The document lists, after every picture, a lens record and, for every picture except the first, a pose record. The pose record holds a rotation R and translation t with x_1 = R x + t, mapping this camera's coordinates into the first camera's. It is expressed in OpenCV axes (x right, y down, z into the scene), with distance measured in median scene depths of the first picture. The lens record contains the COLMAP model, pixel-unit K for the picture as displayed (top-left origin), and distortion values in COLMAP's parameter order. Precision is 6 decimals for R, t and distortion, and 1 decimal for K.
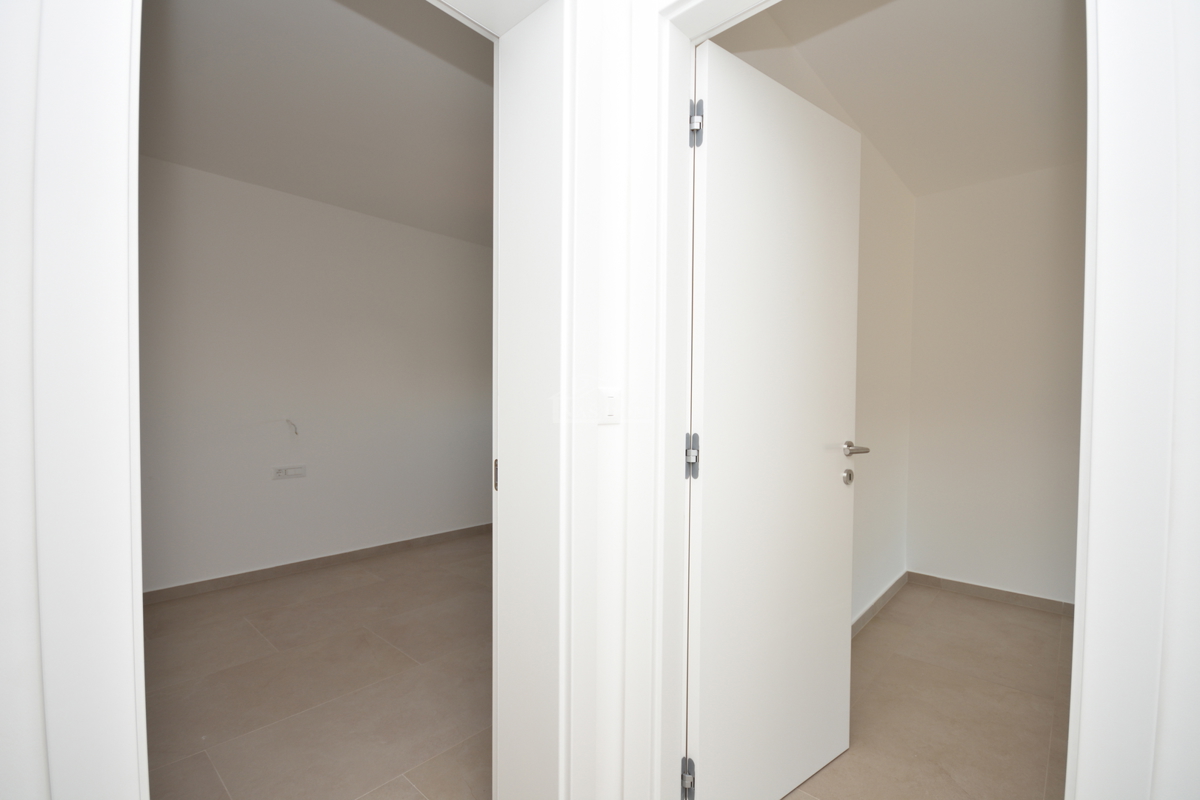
lens RADIAL K [[526.9, 0, 603.3], [0, 526.9, 412.4], [0, 0, 1]] dist [0.000126, -0.000900]
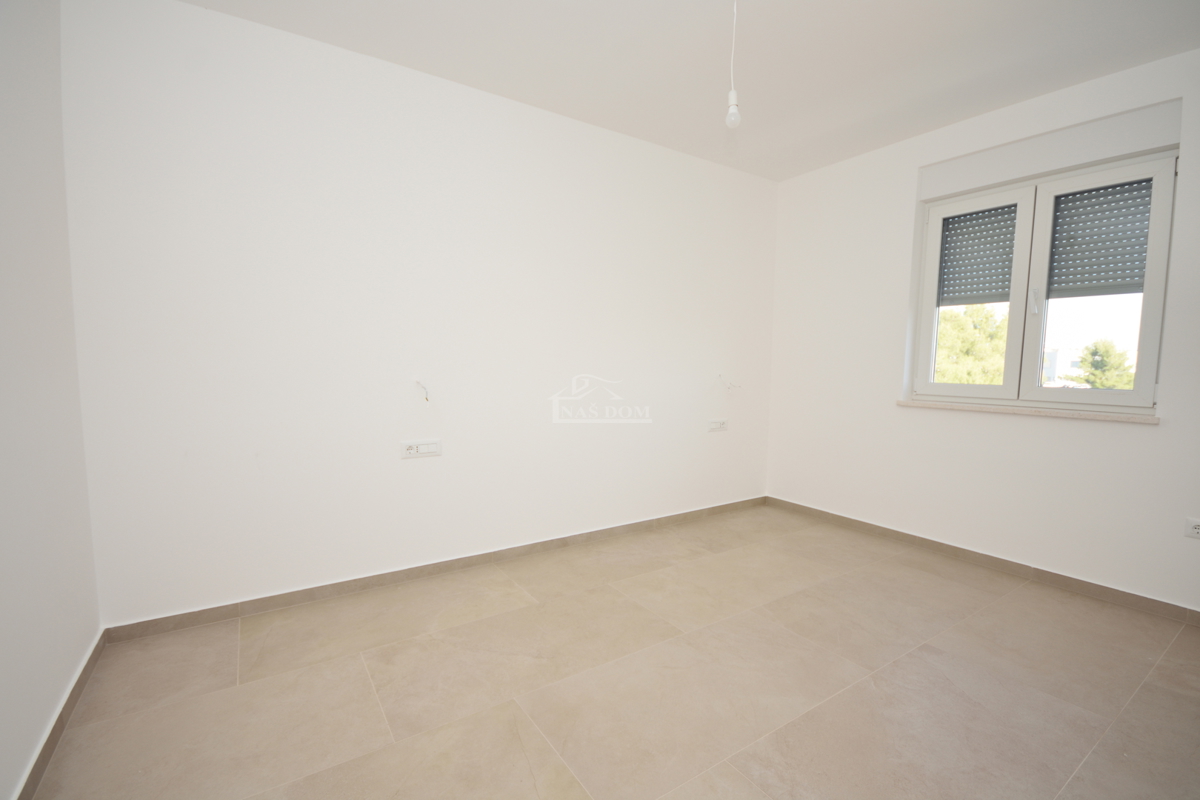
lens RADIAL K [[526.9, 0, 603.3], [0, 526.9, 412.4], [0, 0, 1]] dist [0.000126, -0.000900]
pose [[0.969796, 0.027047, -0.242411, -0.152663], [-0.008428, 0.996955, 0.077519, -0.002242], [0.243770, -0.073134, 0.967072, 0.322384]]
